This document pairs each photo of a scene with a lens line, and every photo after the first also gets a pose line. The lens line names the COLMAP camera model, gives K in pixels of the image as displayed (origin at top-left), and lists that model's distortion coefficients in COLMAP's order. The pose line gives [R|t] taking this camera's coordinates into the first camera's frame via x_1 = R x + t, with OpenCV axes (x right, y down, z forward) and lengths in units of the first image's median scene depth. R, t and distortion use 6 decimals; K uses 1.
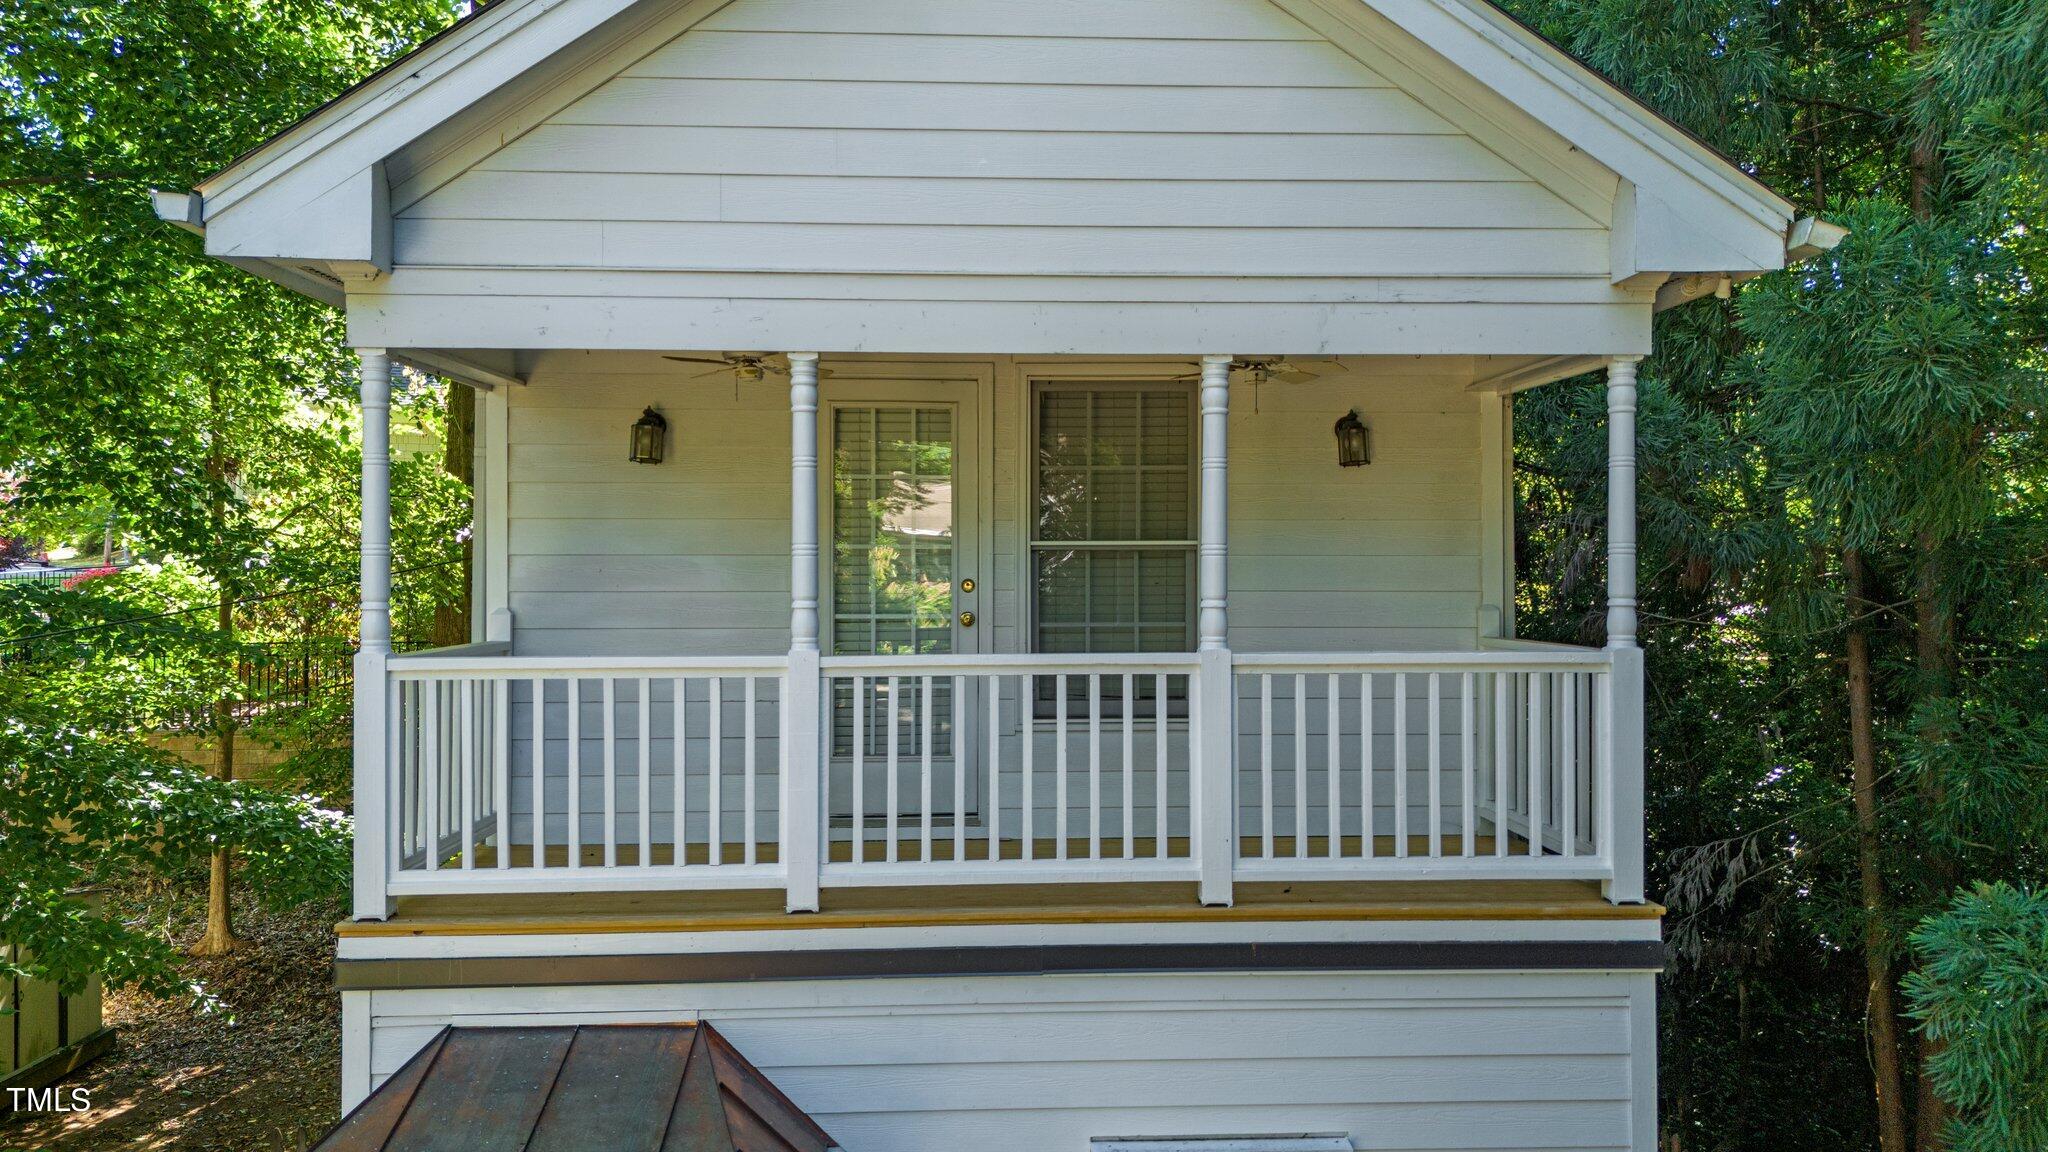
lens RADIAL K [[1501.0, 0, 1036.6], [0, 1501.0, 576.0], [0, 0, 1]] dist [0.071389, -0.077670]
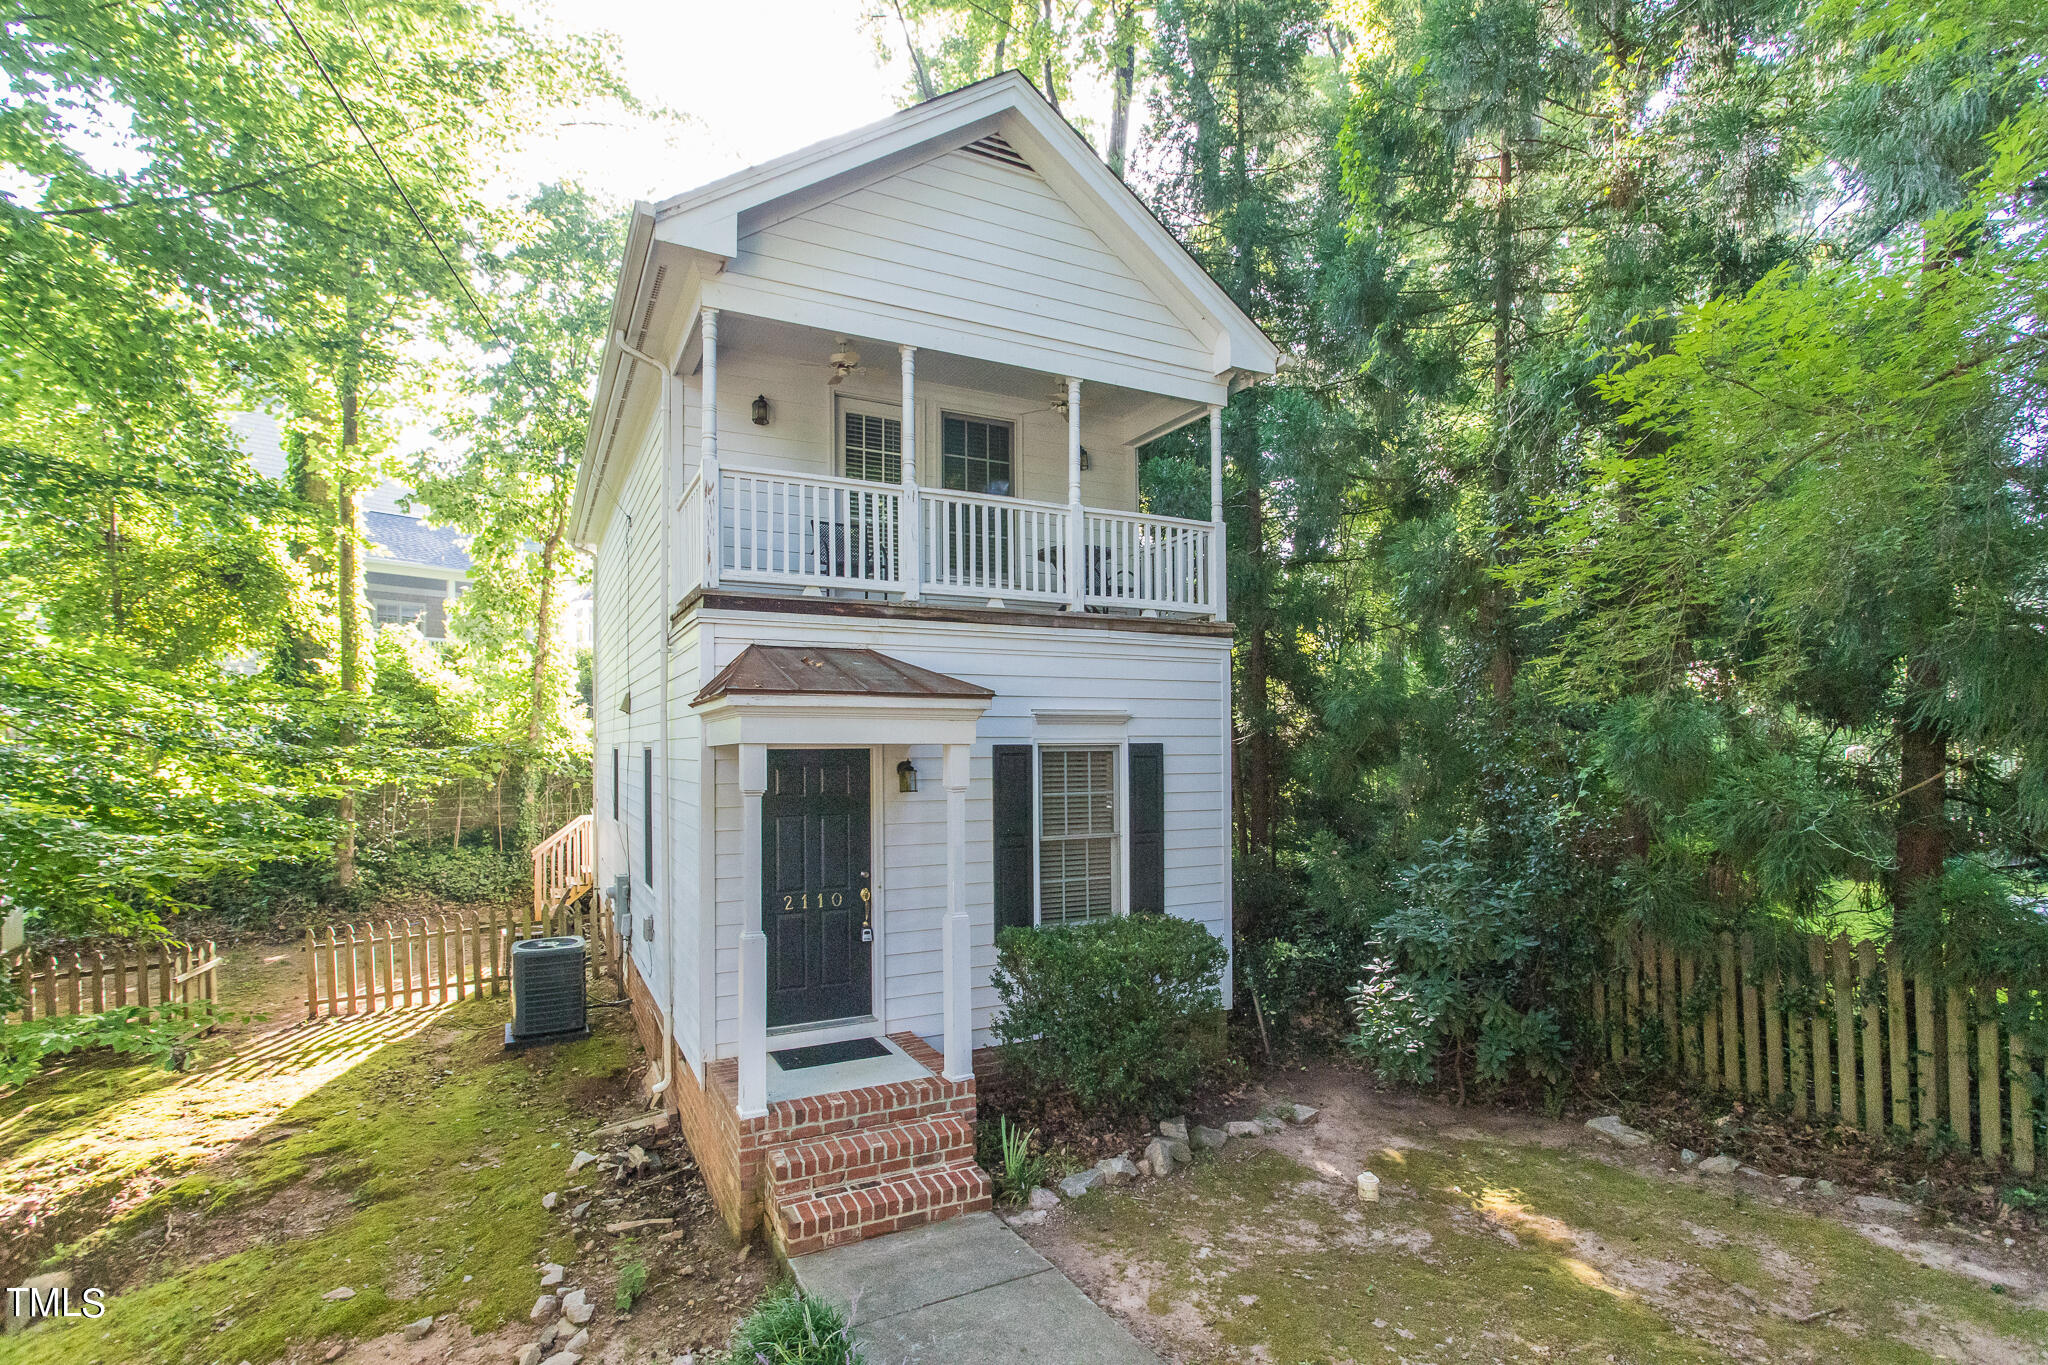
lens RADIAL K [[974.9, 0, 1034.5], [0, 974.9, 754.8], [0, 0, 1]] dist [0.002135, 0.000256]
pose [[0.906206, -0.002441, 0.422830, -0.573099], [0.003433, 0.999993, -0.001586, 0.429628], [-0.422823, 0.002889, 0.906208, -0.341140]]
